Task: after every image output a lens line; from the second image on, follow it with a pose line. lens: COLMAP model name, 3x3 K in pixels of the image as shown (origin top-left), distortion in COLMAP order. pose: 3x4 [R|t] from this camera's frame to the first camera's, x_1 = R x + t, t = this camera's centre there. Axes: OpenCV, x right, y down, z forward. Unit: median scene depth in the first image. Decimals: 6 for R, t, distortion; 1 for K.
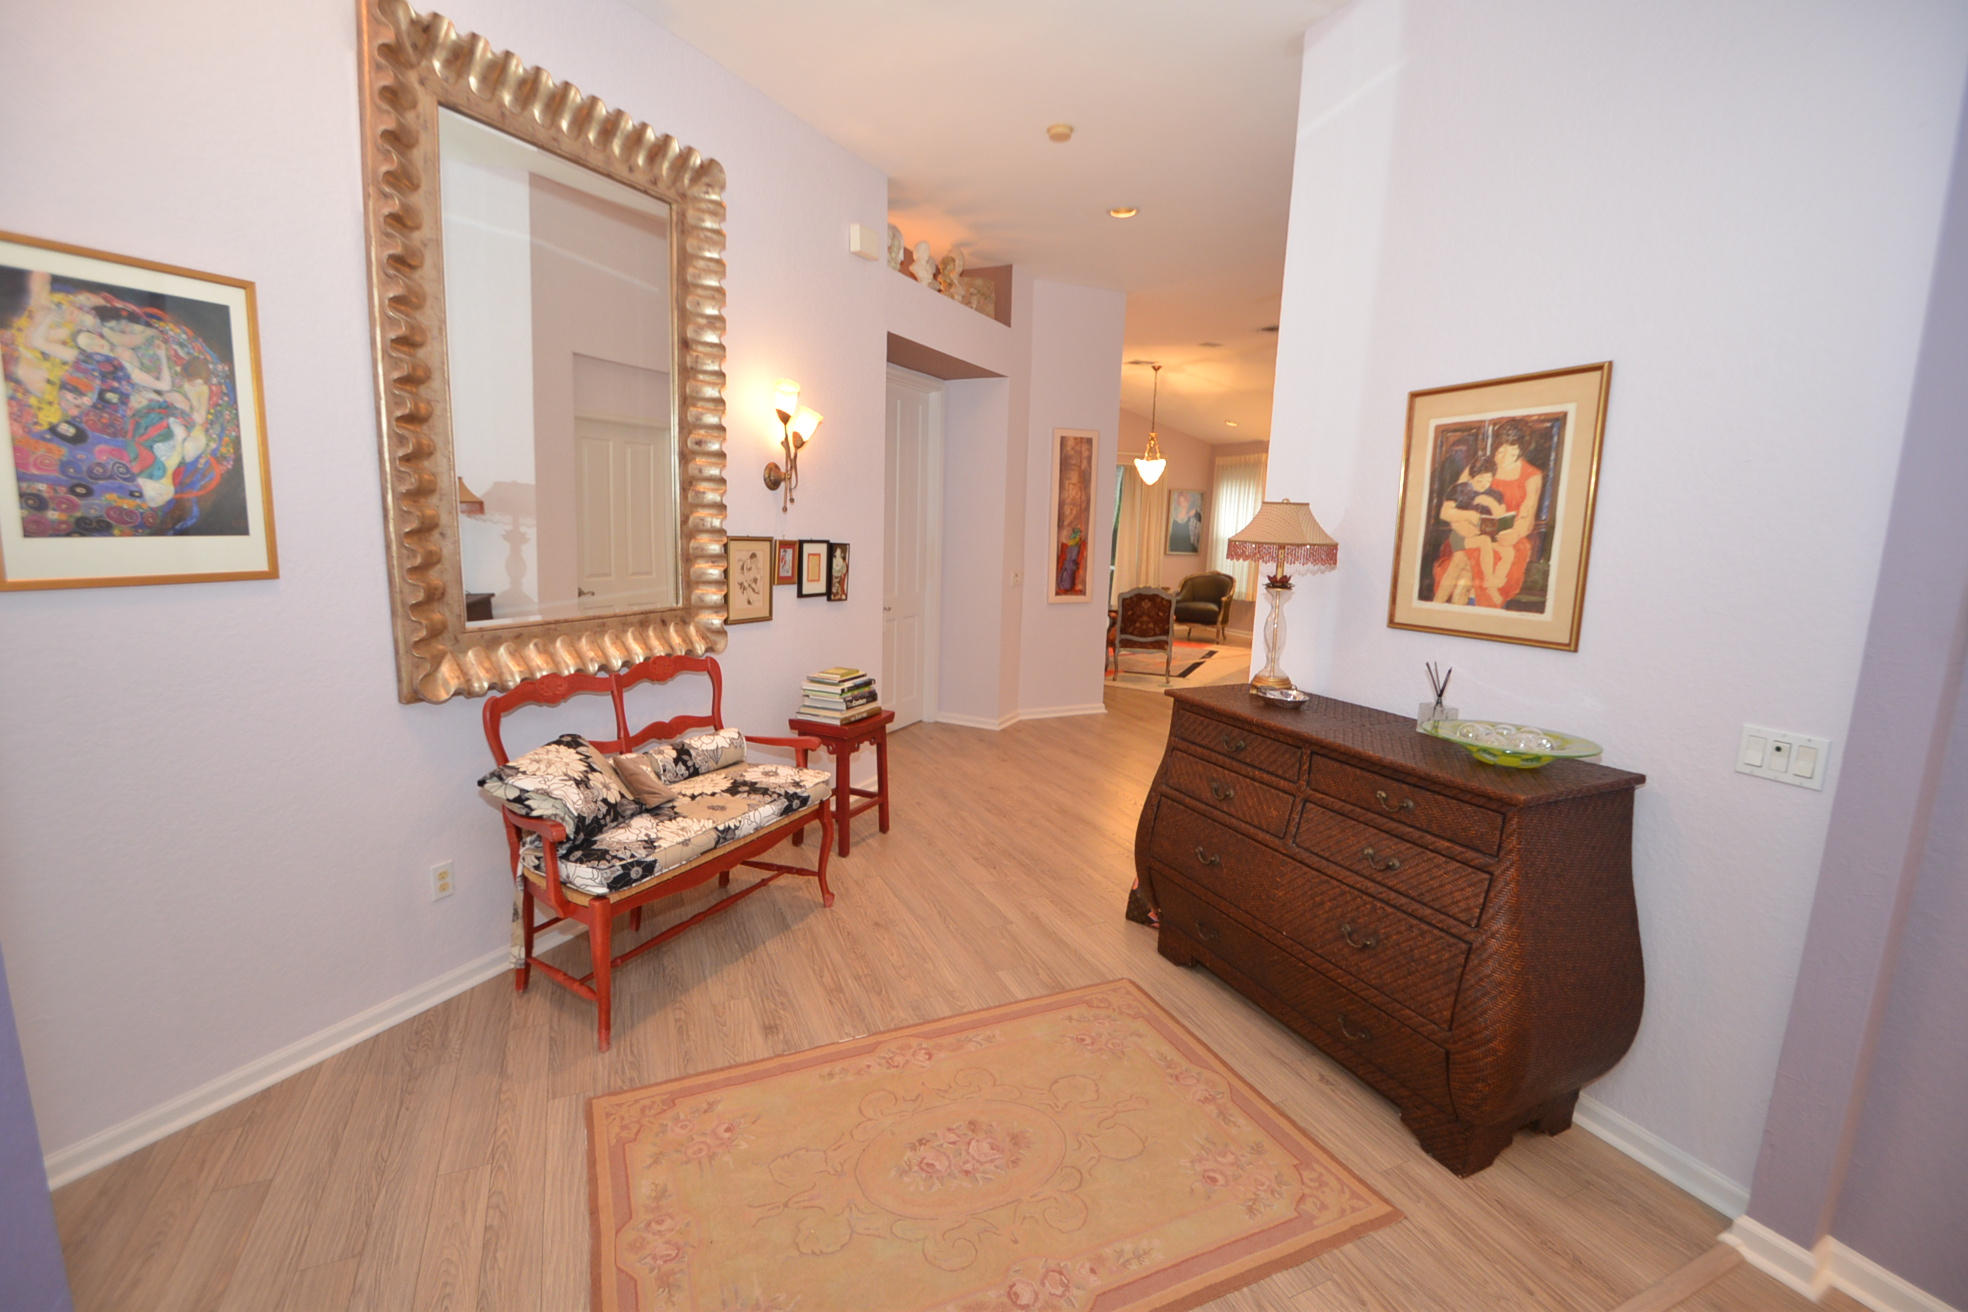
lens RADIAL K [[865.0, 0, 967.0], [0, 865.0, 654.5], [0, 0, 1]] dist [0.008393, -0.011370]
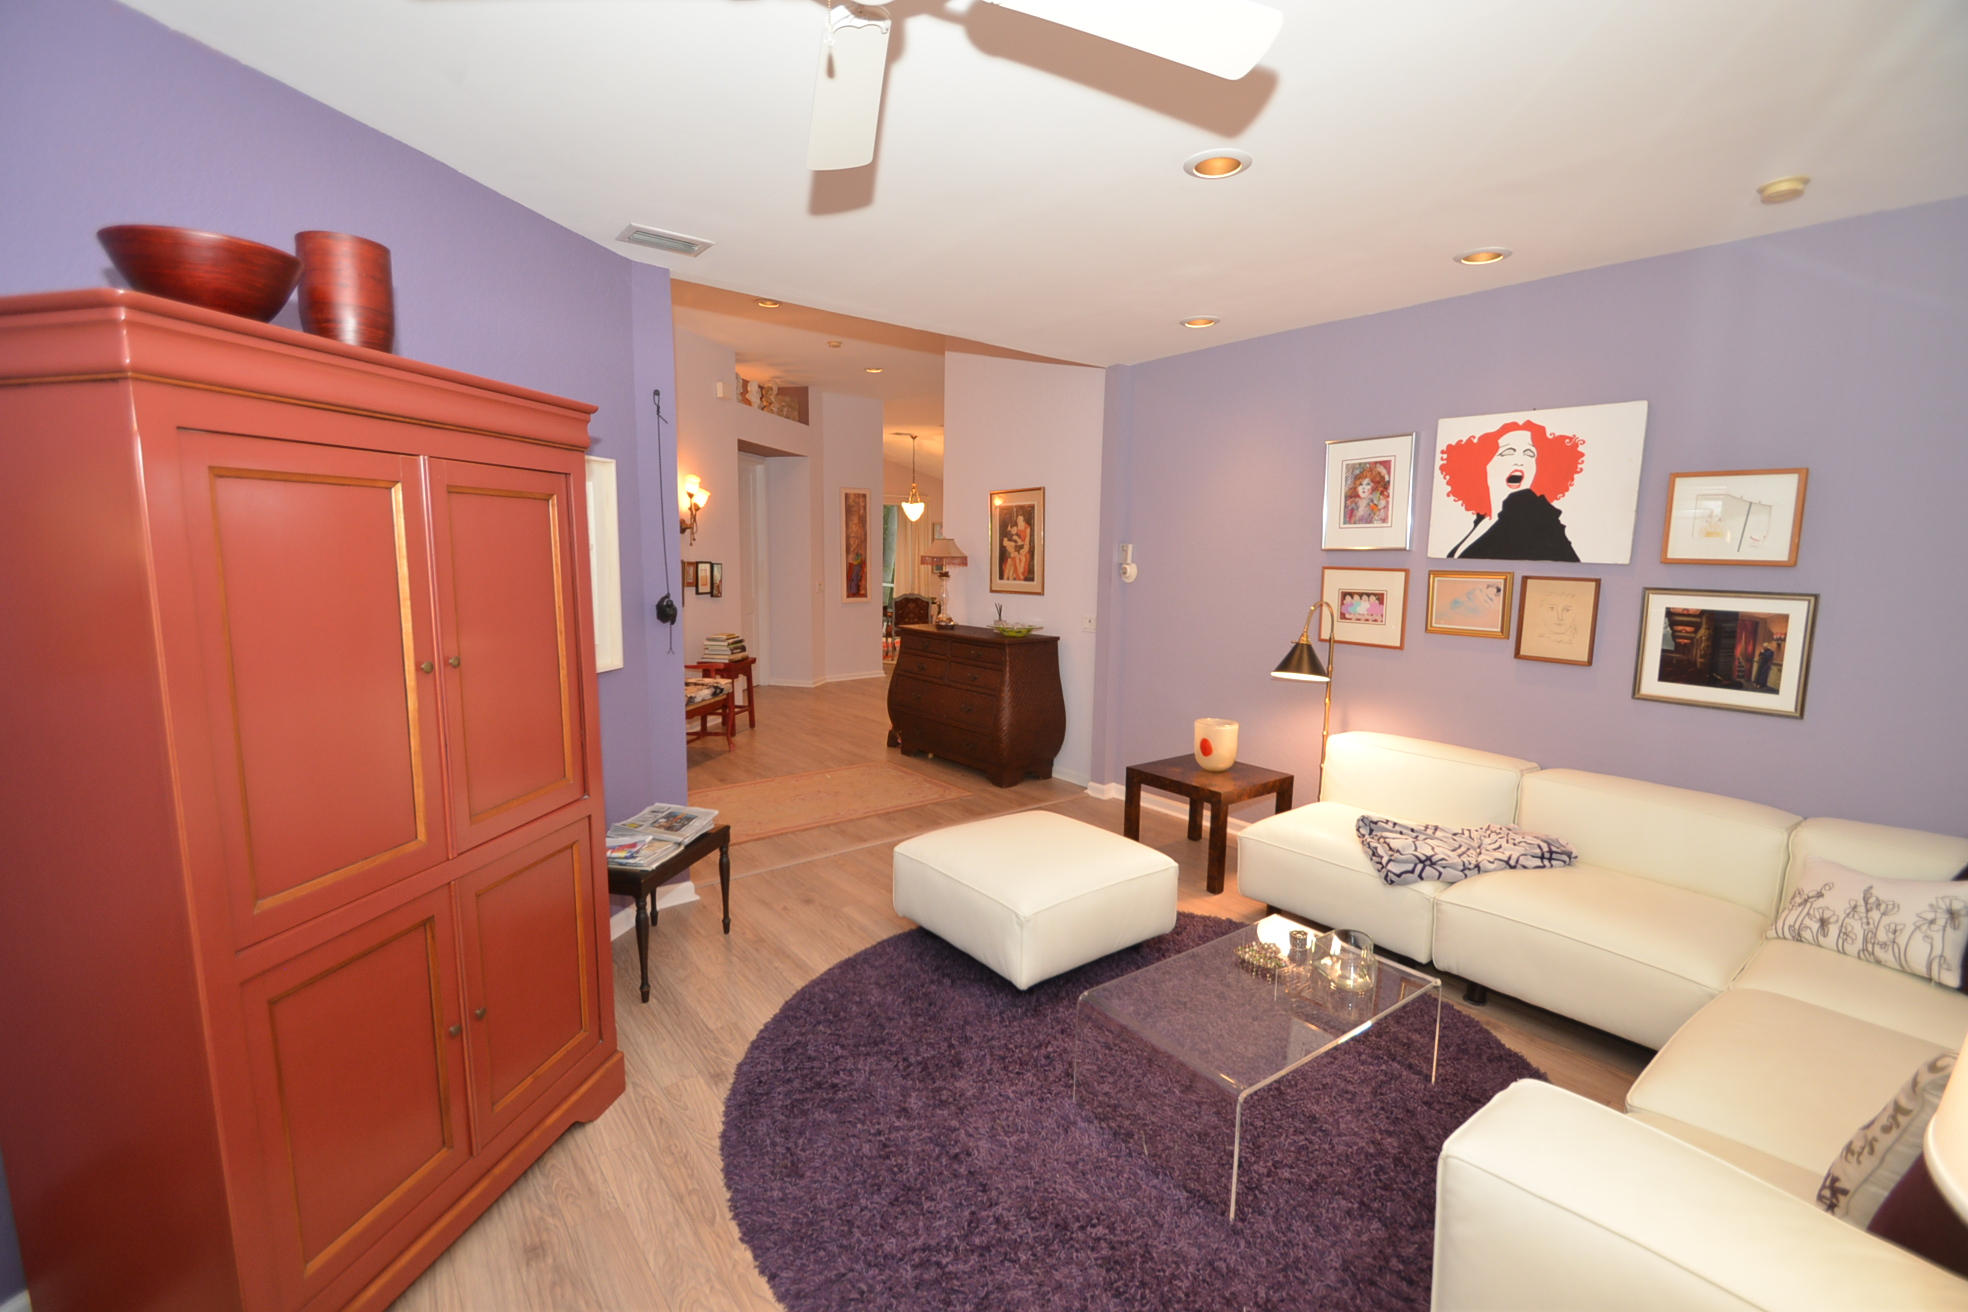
lens RADIAL K [[865.0, 0, 975.3], [0, 865.0, 659.3], [0, 0, 1]] dist [0.008393, -0.011370]
pose [[0.970220, -0.046458, 0.237729, -0.091769], [0.052504, 0.998437, -0.019161, 0.165783], [-0.236467, 0.031072, 0.971143, -1.073295]]
